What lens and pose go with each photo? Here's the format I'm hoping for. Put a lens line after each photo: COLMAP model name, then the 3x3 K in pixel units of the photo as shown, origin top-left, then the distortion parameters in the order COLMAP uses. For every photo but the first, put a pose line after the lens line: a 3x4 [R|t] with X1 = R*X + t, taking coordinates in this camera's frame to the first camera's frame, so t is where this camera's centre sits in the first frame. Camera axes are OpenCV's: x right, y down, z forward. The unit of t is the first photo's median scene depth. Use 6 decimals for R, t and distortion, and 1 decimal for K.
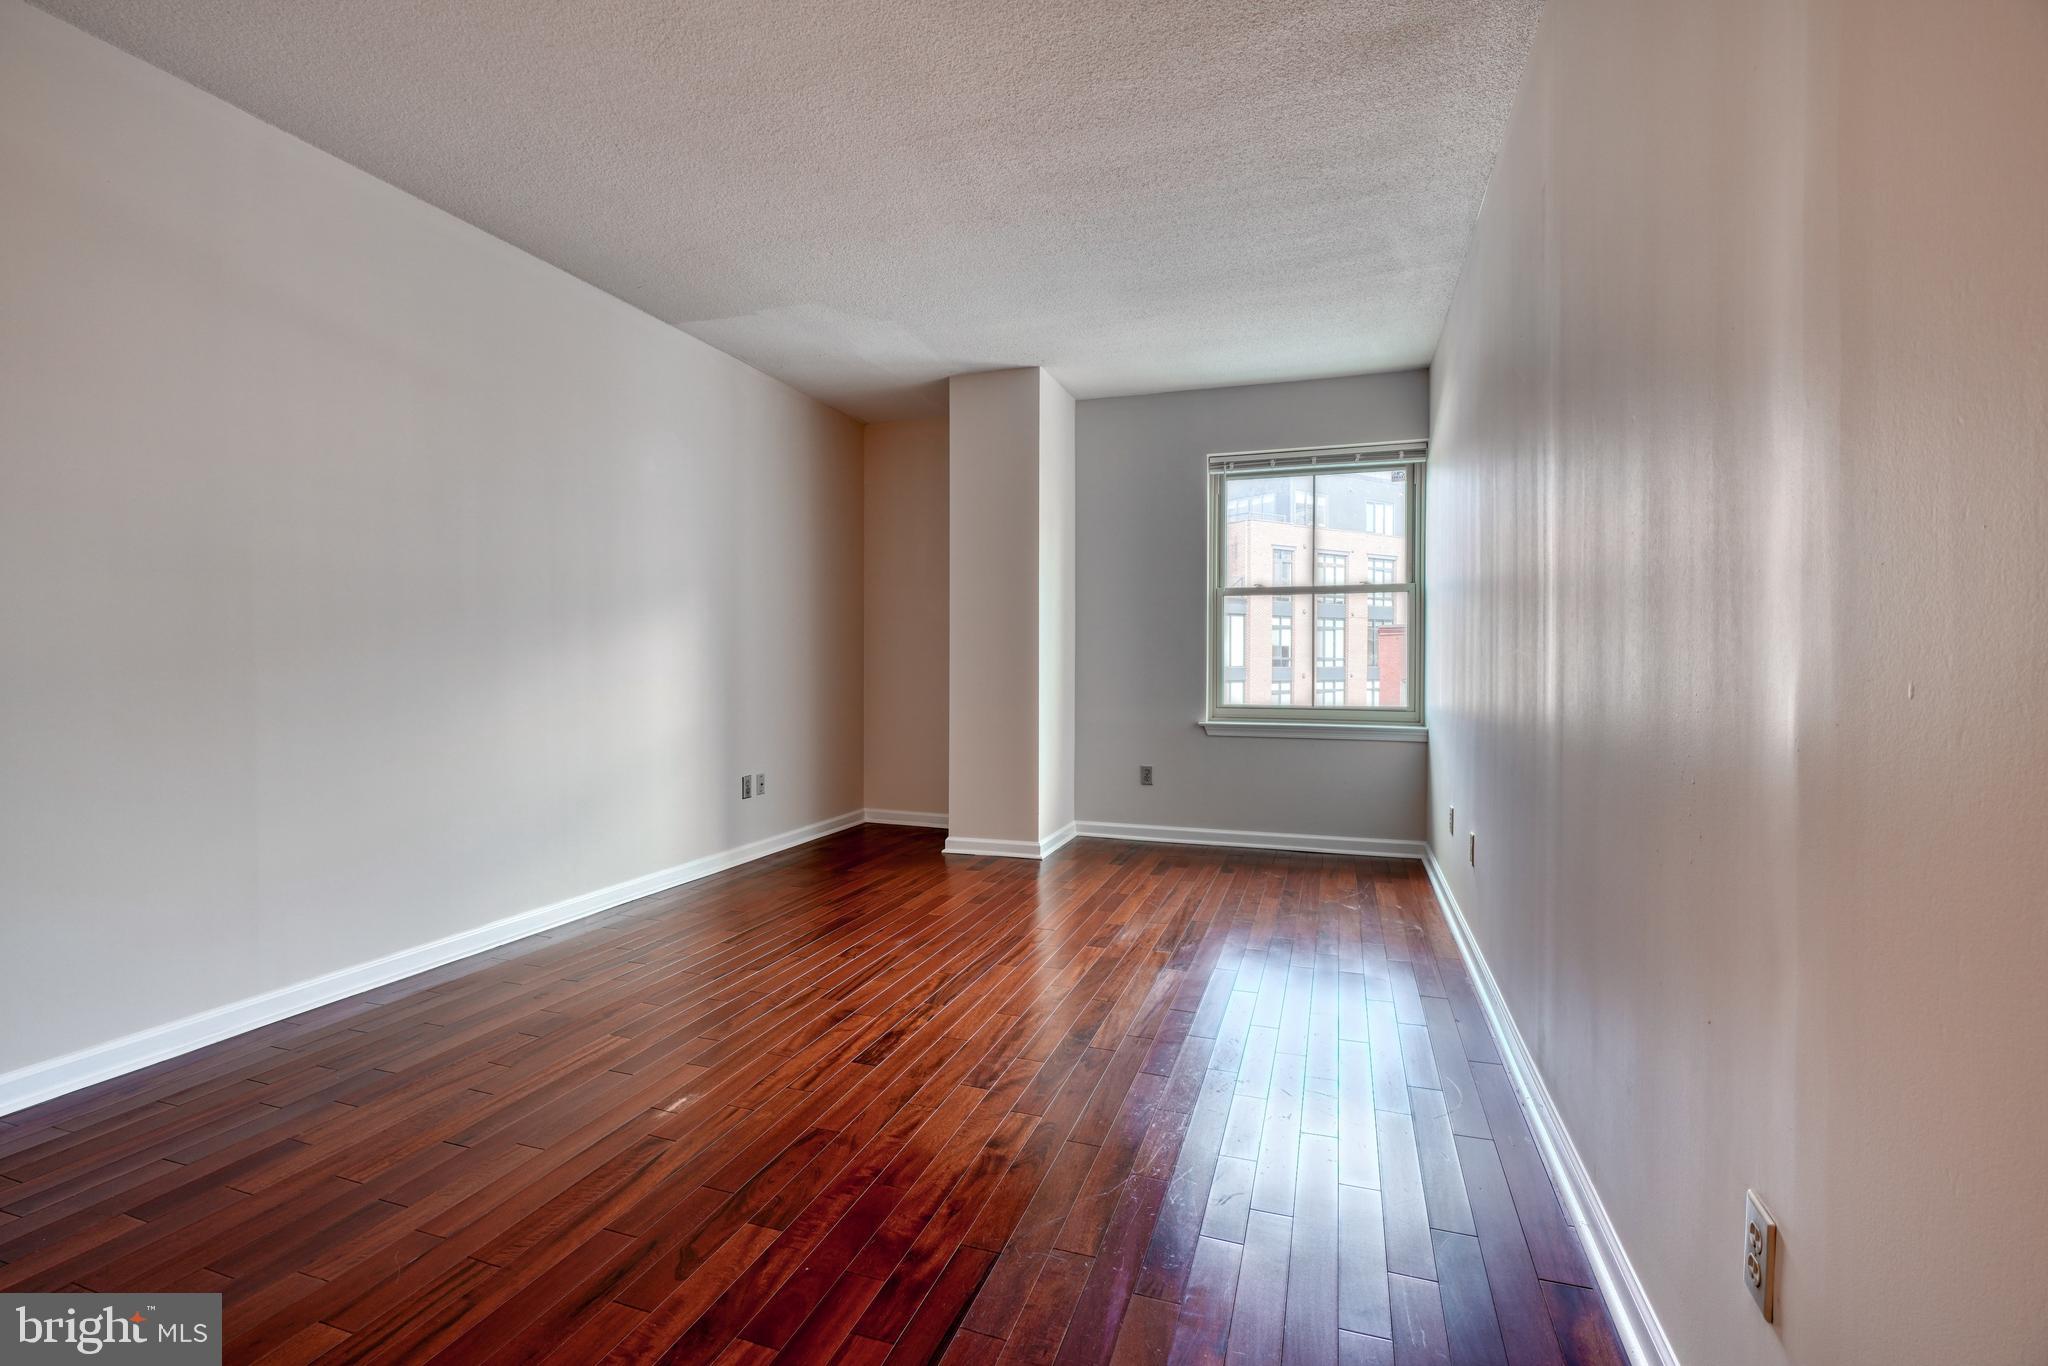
lens RADIAL K [[906.7, 0, 1016.1], [0, 906.7, 681.3], [0, 0, 1]] dist [-0.007613, 0.002933]
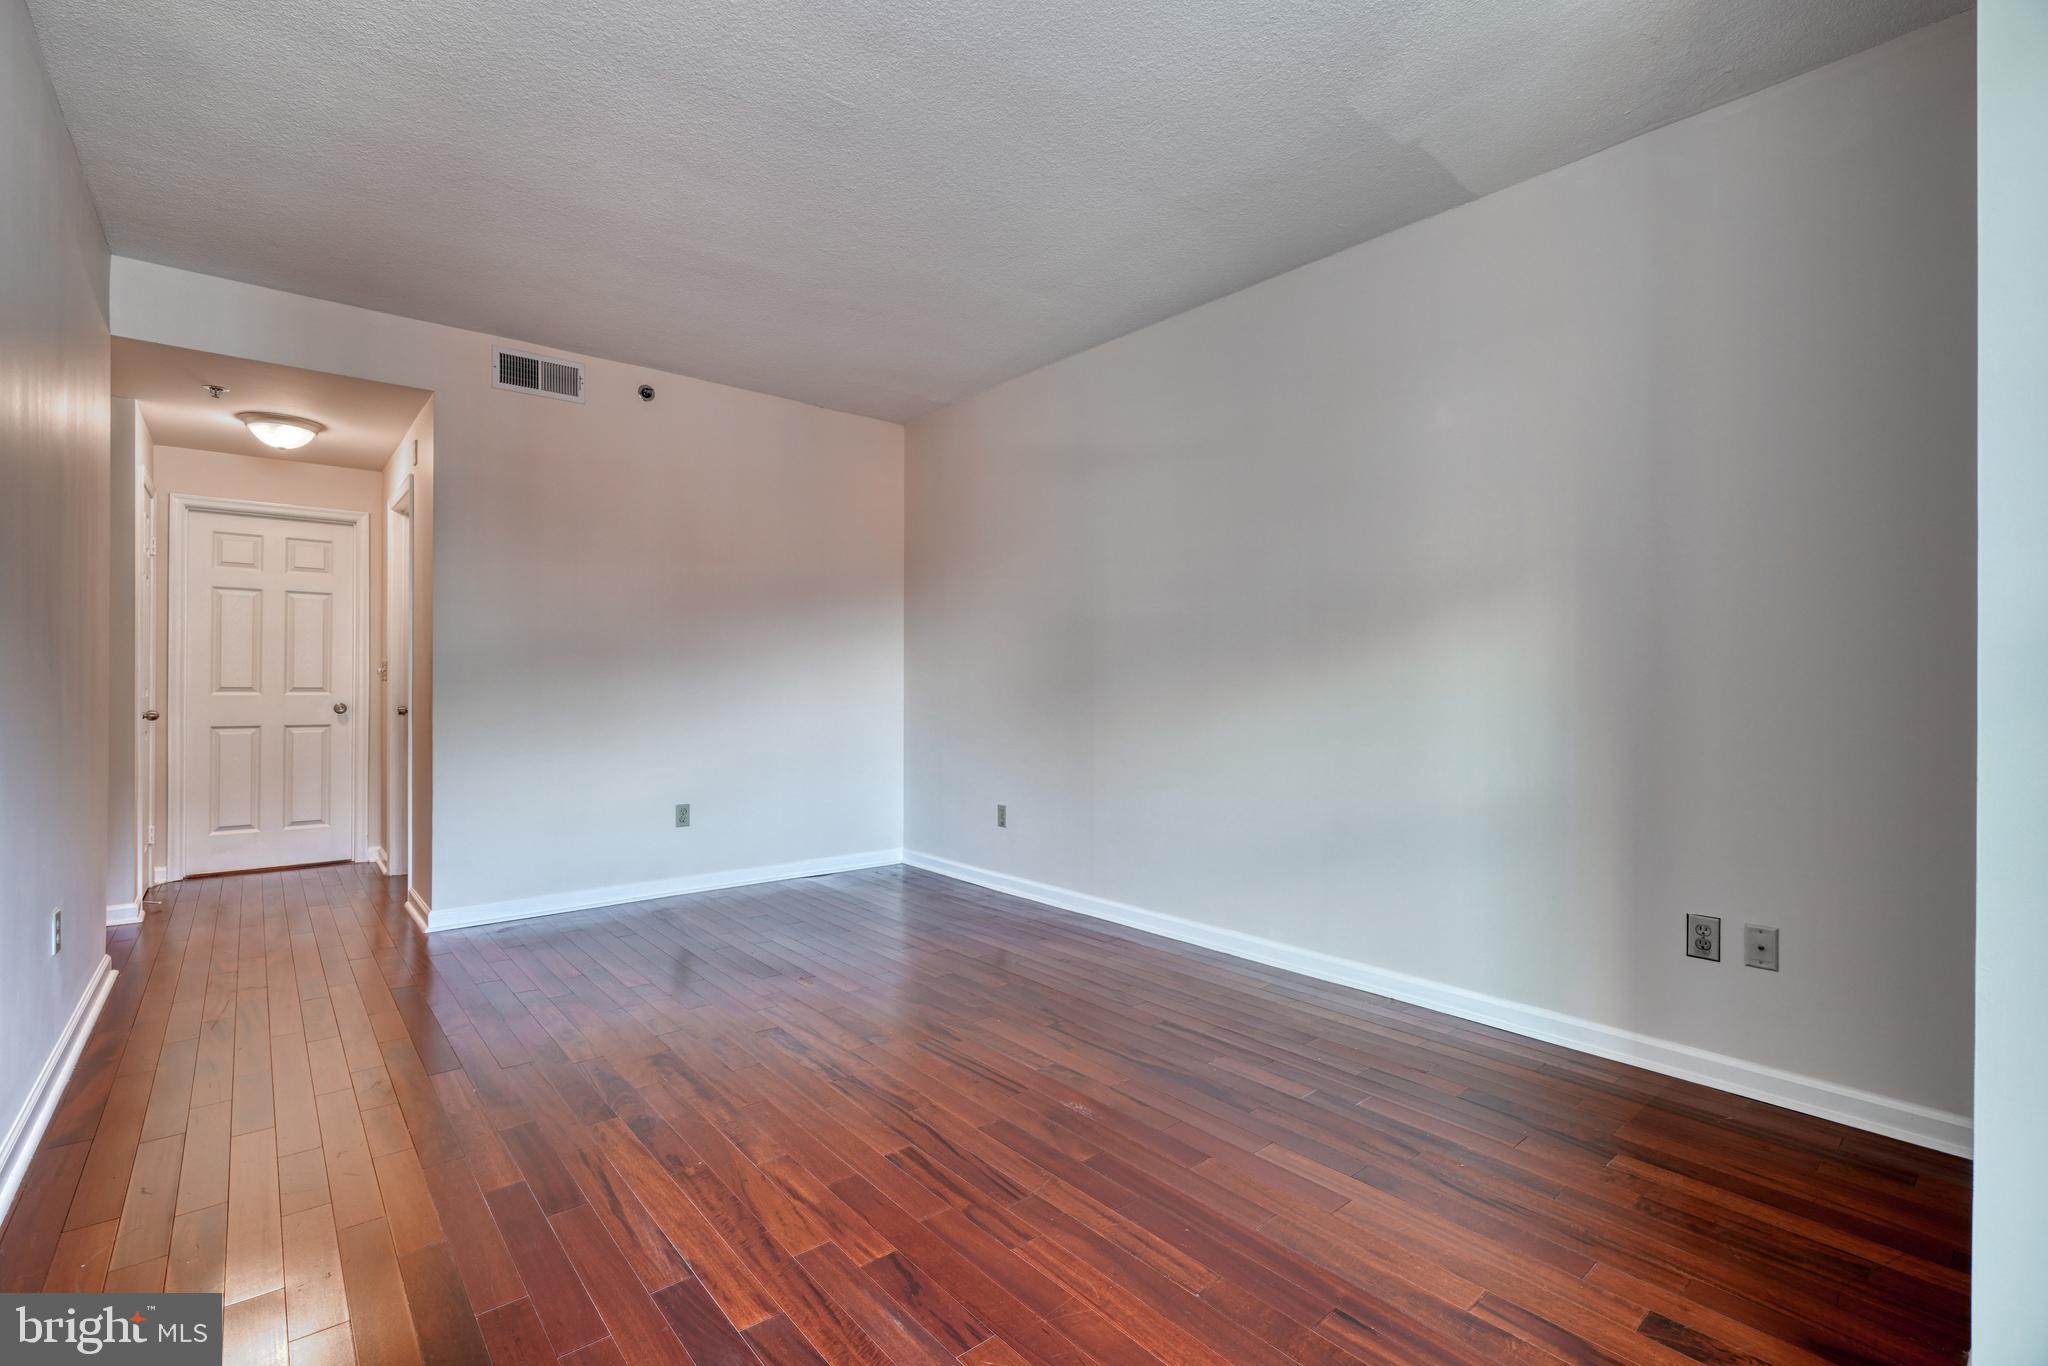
lens RADIAL K [[906.7, 0, 1013.3], [0, 906.7, 683.8], [0, 0, 1]] dist [-0.007613, 0.002933]
pose [[-0.509613, -0.001524, -0.860402, 0.431009], [-0.018329, 0.999791, 0.009085, -0.029452], [0.860208, 0.020401, -0.509534, 1.173070]]
